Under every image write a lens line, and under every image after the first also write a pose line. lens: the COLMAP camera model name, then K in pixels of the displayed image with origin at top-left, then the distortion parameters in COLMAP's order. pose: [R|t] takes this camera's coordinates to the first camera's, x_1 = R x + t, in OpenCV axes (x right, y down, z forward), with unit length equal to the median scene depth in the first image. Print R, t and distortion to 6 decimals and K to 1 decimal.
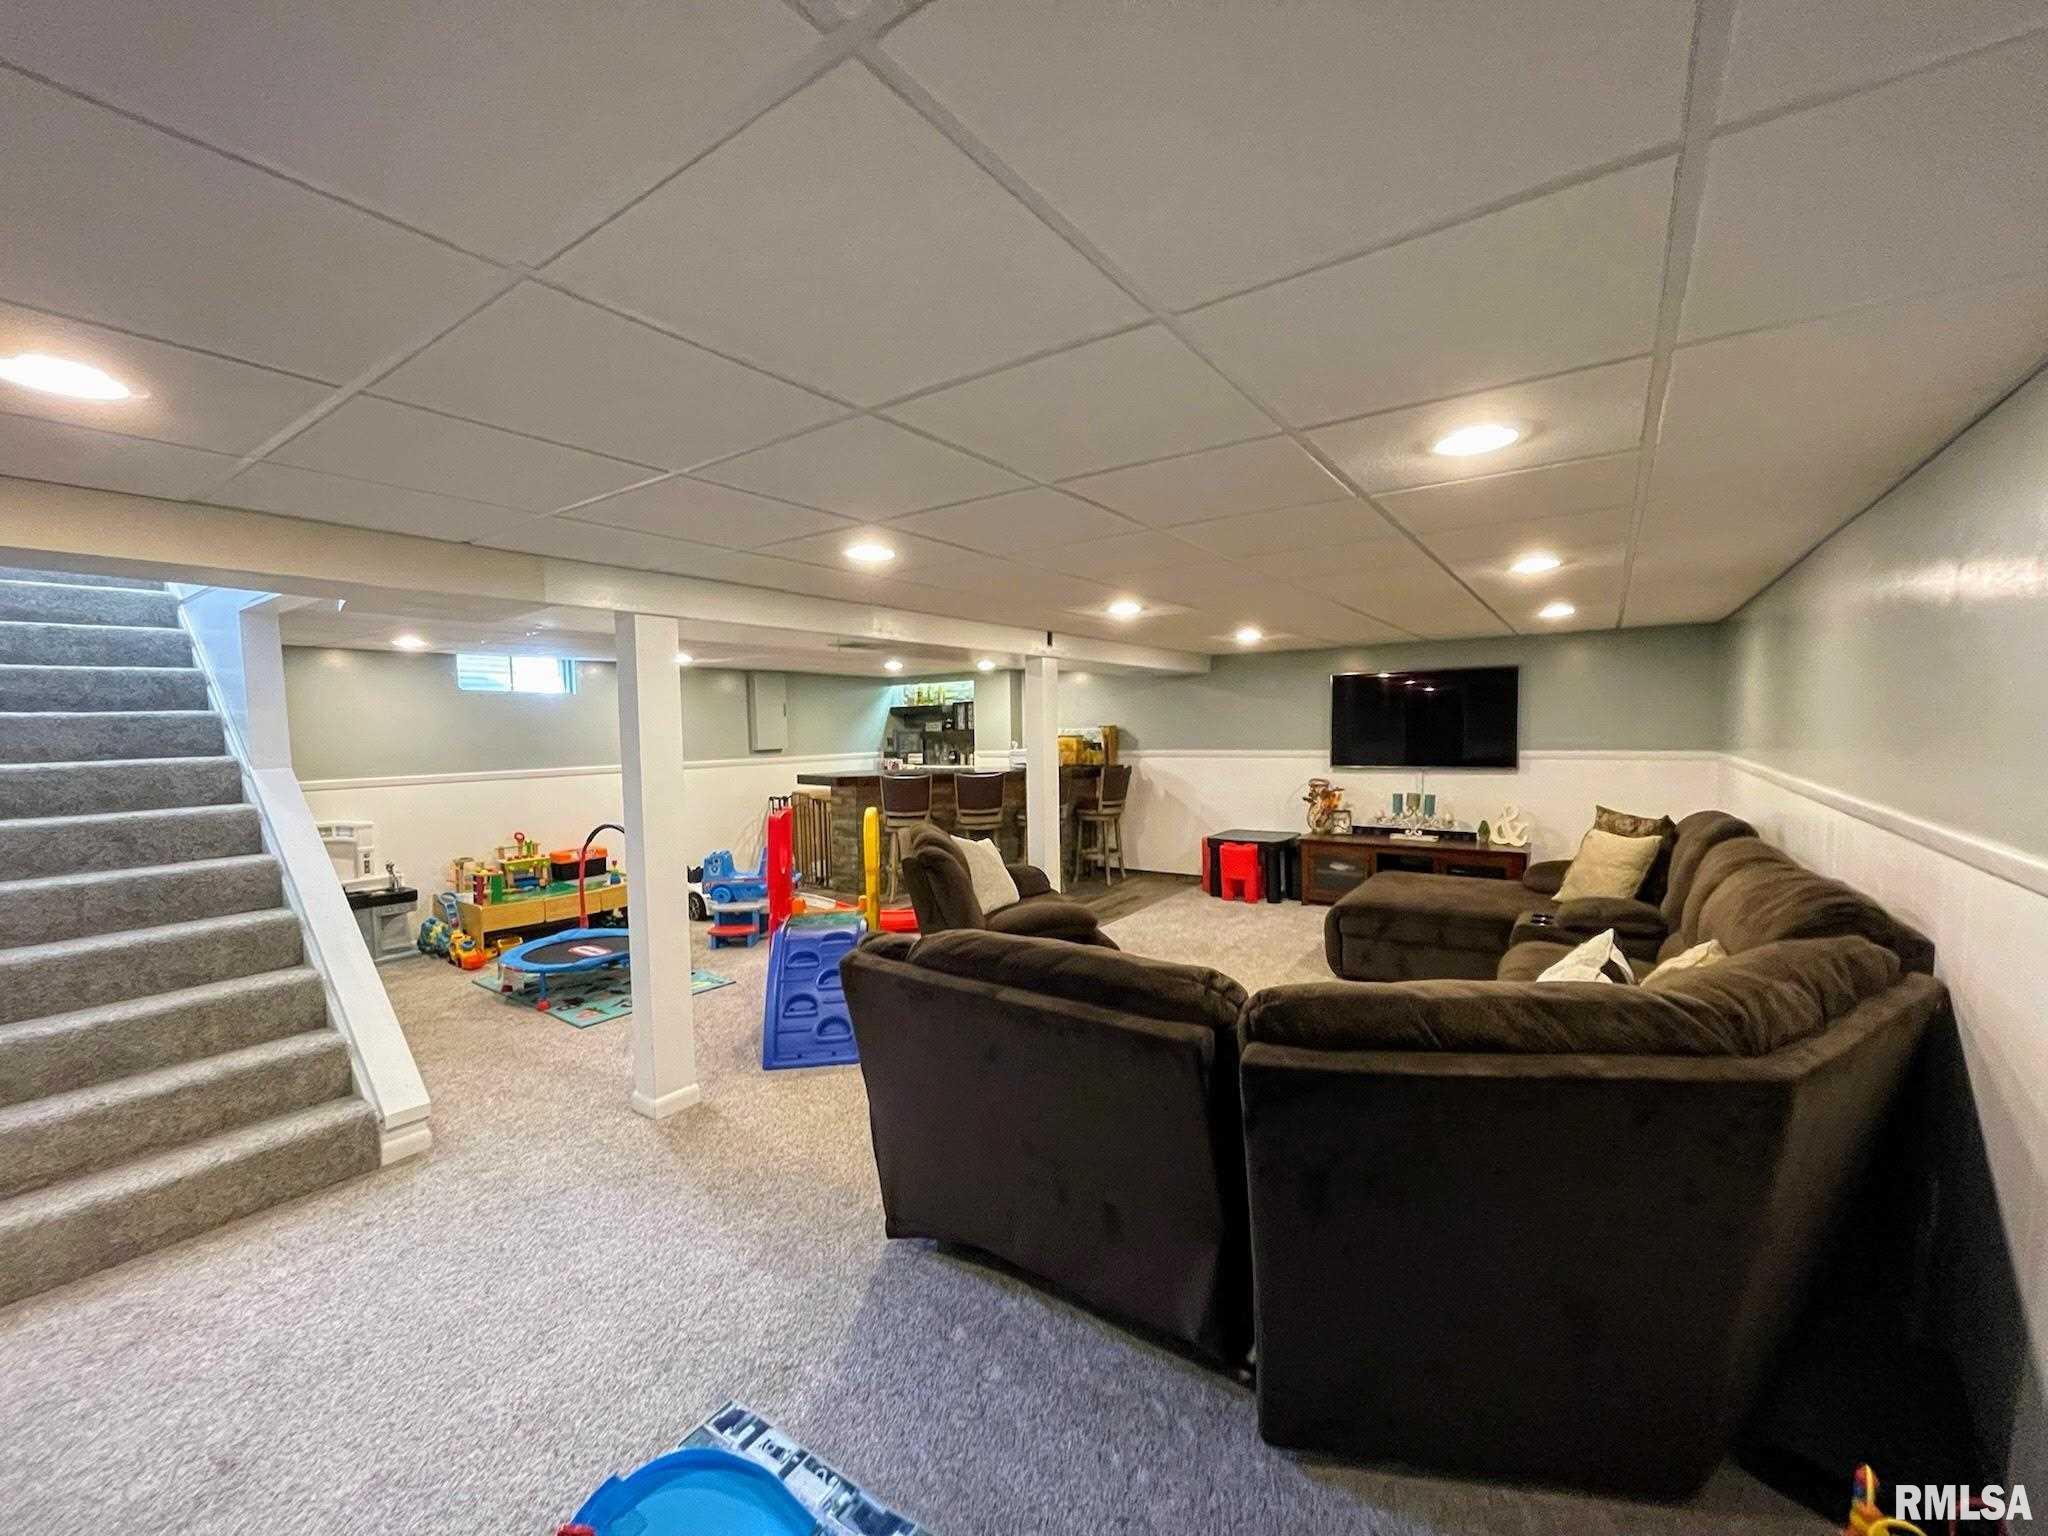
lens RADIAL K [[817.3, 0, 1029.2], [0, 817.3, 770.1], [0, 0, 1]] dist [-0.002487, 0.000138]
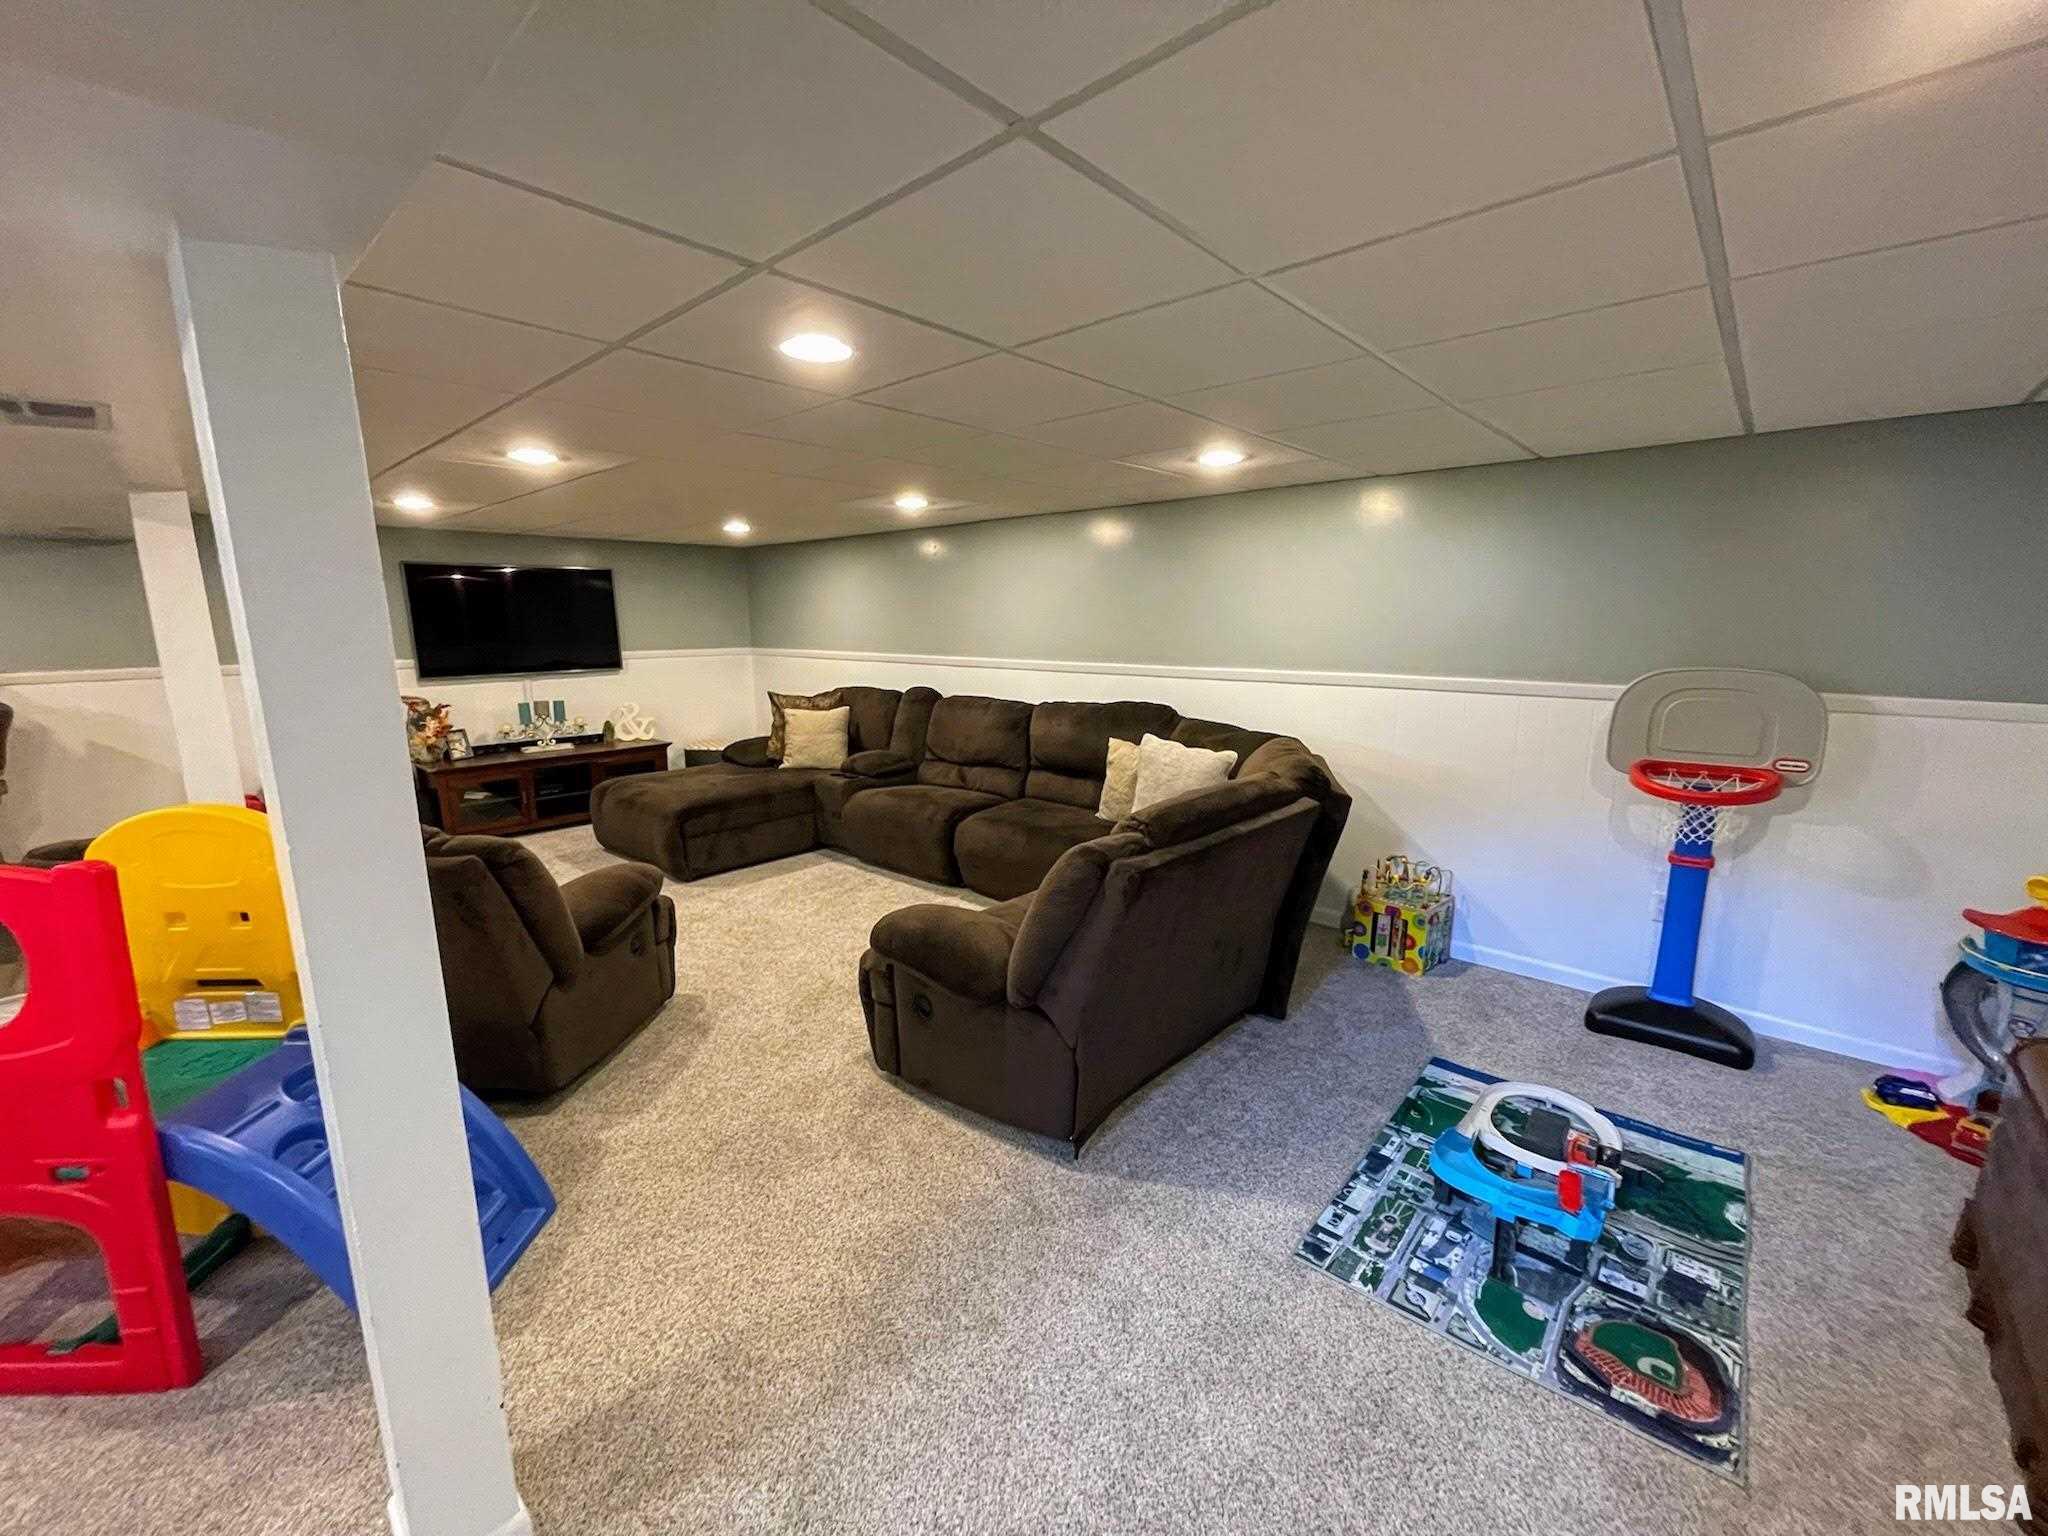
lens RADIAL K [[817.3, 0, 1021.4], [0, 817.3, 756.8], [0, 0, 1]] dist [-0.002487, 0.000138]
pose [[0.151790, -0.153245, 0.976461, -0.298678], [0.056215, 0.987647, 0.146262, -0.011609], [-0.986813, 0.032690, 0.158530, 0.253003]]
